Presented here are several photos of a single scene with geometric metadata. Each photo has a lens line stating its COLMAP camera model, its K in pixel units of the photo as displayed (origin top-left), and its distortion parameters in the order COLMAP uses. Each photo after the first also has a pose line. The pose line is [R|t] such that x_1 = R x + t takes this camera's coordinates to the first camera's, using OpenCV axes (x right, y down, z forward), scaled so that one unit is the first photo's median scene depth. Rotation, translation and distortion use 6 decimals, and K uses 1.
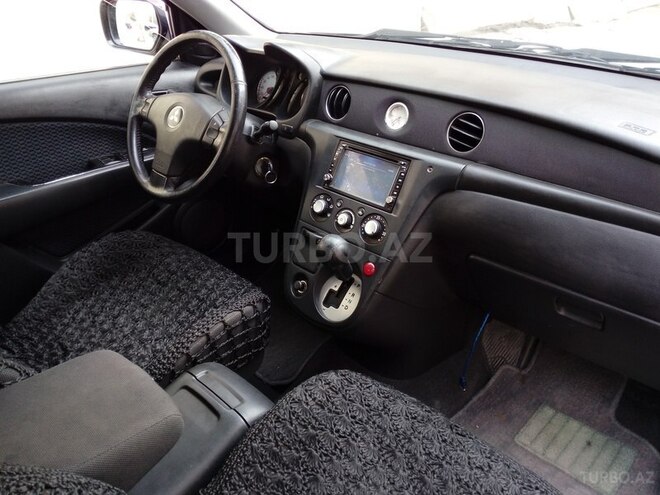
lens RADIAL K [[543.1, 0, 337.3], [0, 543.1, 247.8], [0, 0, 1]] dist [0.070736, -0.132629]
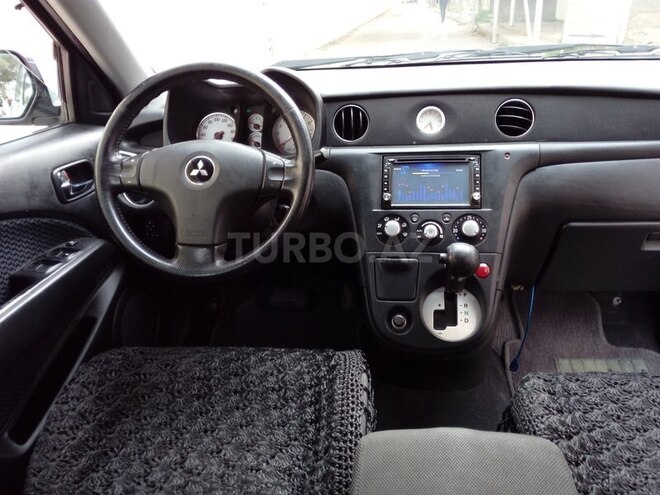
lens RADIAL K [[543.1, 0, 337.3], [0, 543.1, 247.8], [0, 0, 1]] dist [0.070736, -0.132629]
pose [[0.805387, -0.269754, 0.527811, -0.588094], [0.328968, 0.944141, -0.019440, -0.058051], [-0.493084, 0.189290, 0.849139, 0.277306]]
